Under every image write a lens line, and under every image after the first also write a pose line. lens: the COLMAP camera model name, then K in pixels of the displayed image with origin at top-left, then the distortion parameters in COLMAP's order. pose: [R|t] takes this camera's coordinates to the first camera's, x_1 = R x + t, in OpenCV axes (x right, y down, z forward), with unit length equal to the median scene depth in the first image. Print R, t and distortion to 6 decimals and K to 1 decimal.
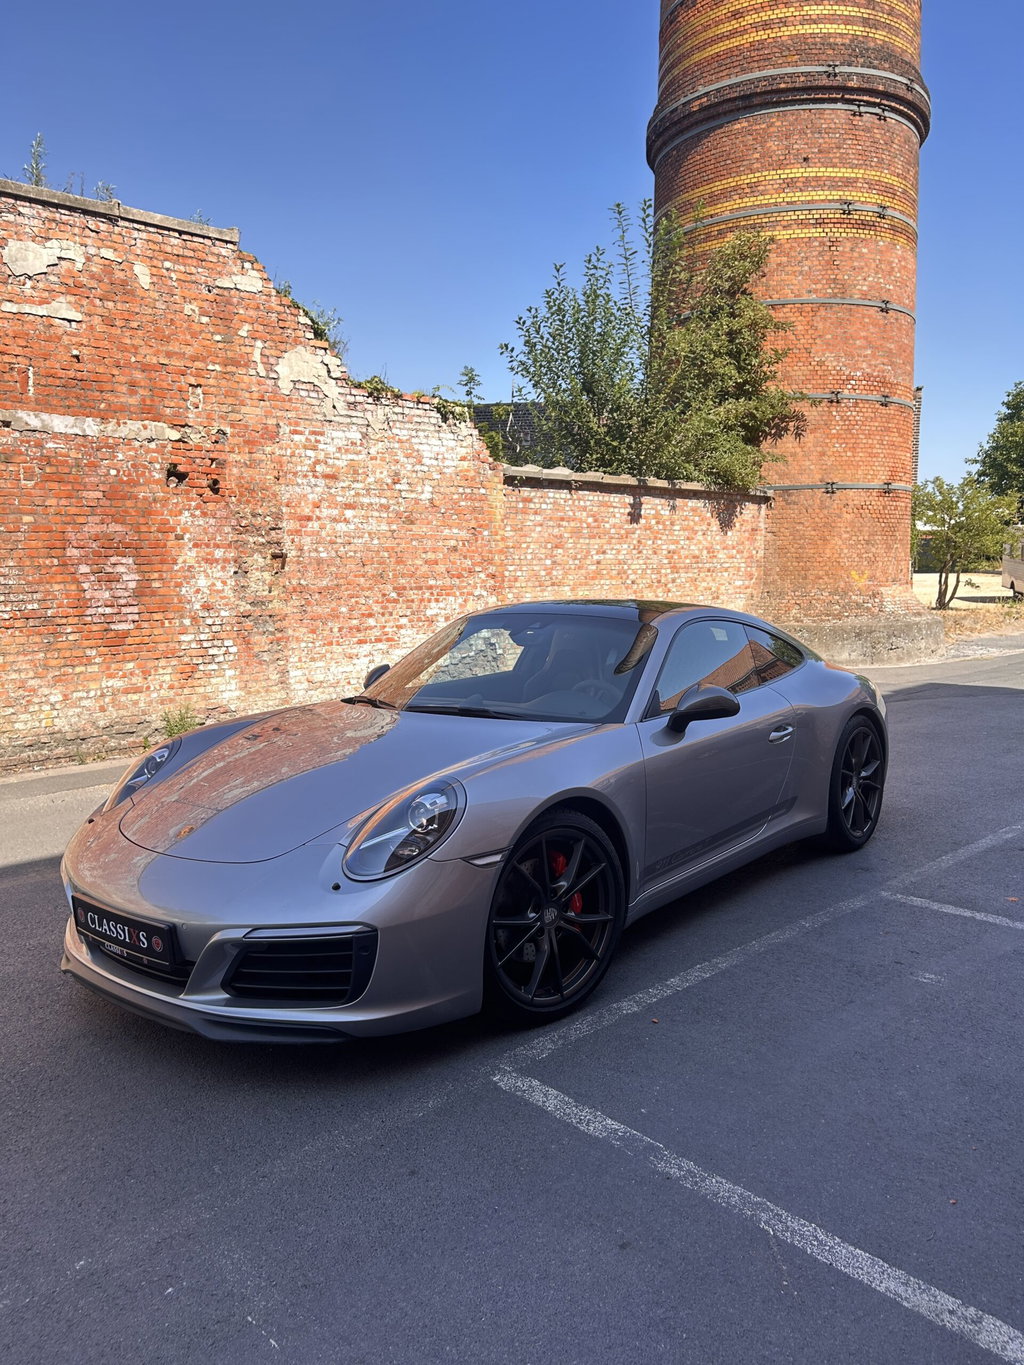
lens RADIAL K [[1027.2, 0, 521.5], [0, 1027.2, 684.9], [0, 0, 1]] dist [0.048771, -0.060348]
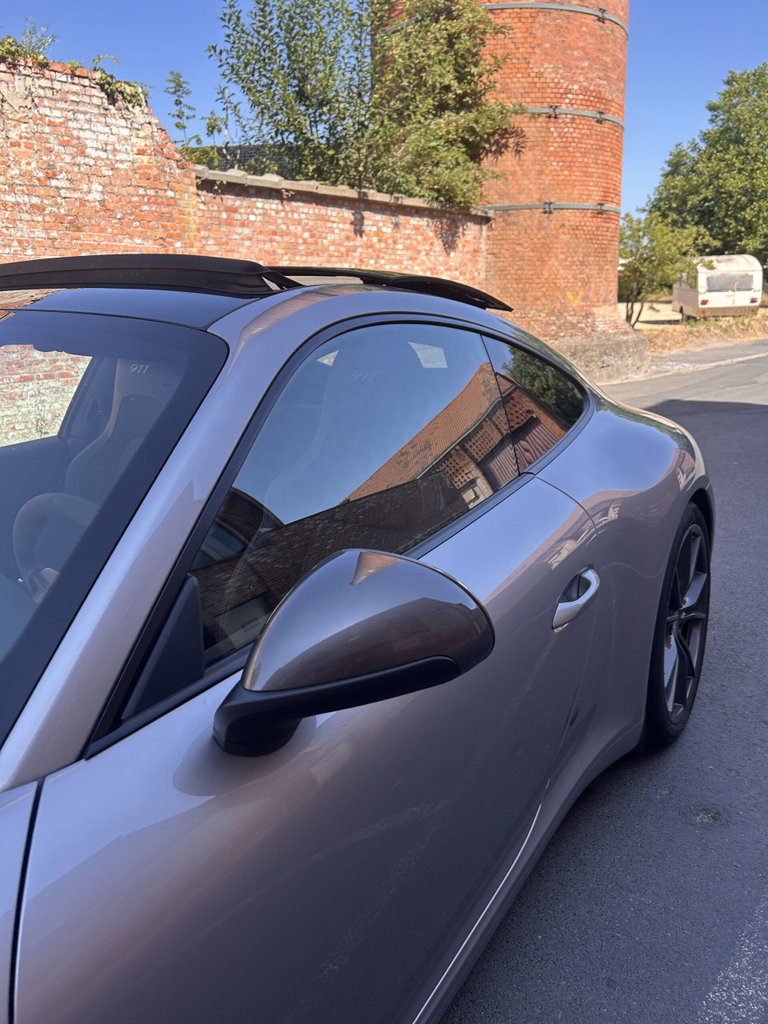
lens RADIAL K [[770.9, 0, 387.8], [0, 770.9, 530.2], [0, 0, 1]] dist [0.003808, -0.029501]
pose [[0.993057, -0.048320, 0.107254, 0.045761], [0.029505, 0.984911, 0.170531, -0.011345], [-0.113876, -0.166182, 0.979498, 0.226001]]
